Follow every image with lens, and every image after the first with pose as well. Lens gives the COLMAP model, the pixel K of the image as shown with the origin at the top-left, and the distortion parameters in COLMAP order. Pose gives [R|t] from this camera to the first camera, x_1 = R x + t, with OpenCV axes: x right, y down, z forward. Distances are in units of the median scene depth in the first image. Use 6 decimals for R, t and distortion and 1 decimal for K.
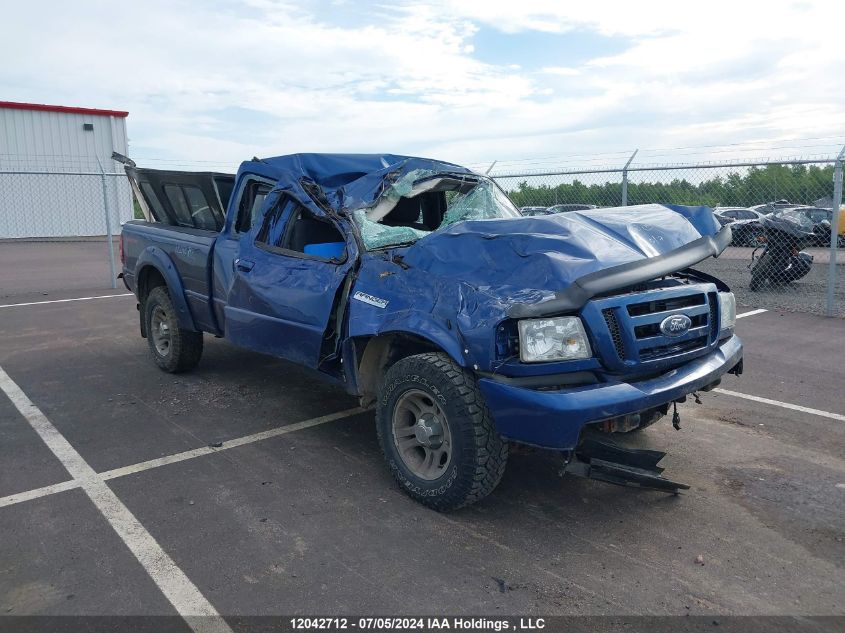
lens RADIAL K [[665.9, 0, 419.6], [0, 665.9, 311.4], [0, 0, 1]] dist [0.031104, -0.012415]
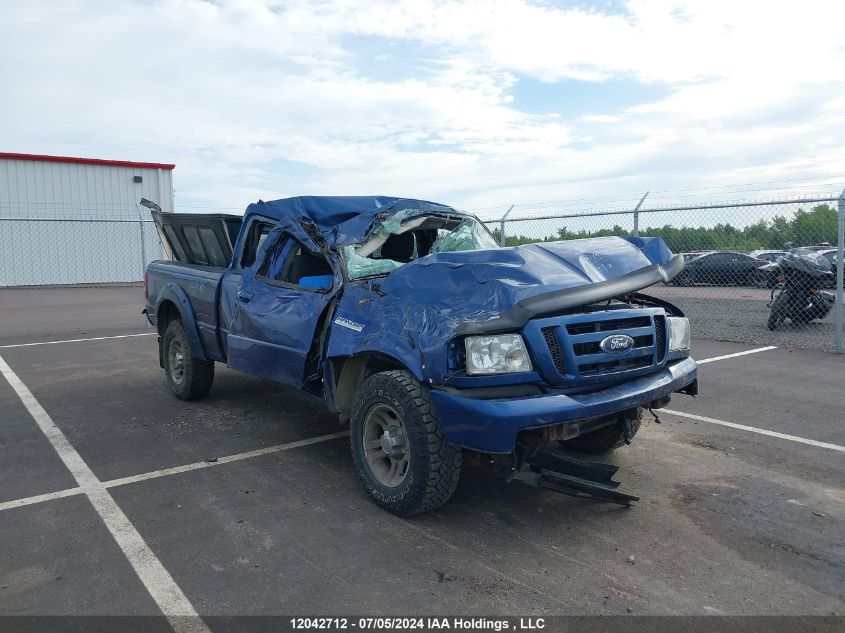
lens RADIAL K [[665.9, 0, 420.8], [0, 665.9, 315.7], [0, 0, 1]] dist [0.031104, -0.012415]
pose [[0.998311, -0.001647, -0.058079, 0.107131], [-0.001986, 0.998046, -0.062448, 0.035814], [0.058069, 0.062457, 0.996357, -0.083524]]
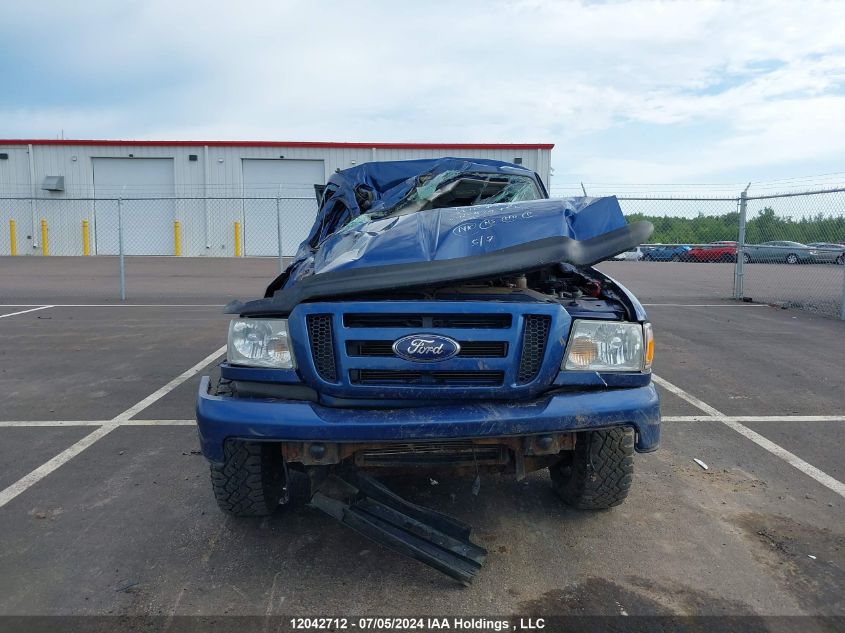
lens RADIAL K [[665.9, 0, 393.2], [0, 665.9, 315.6], [0, 0, 1]] dist [0.031104, -0.012415]
pose [[0.764823, 0.080909, -0.639139, 0.695583], [-0.103028, 0.994675, 0.002629, -0.011754], [0.635948, 0.063839, 0.769087, 0.331002]]
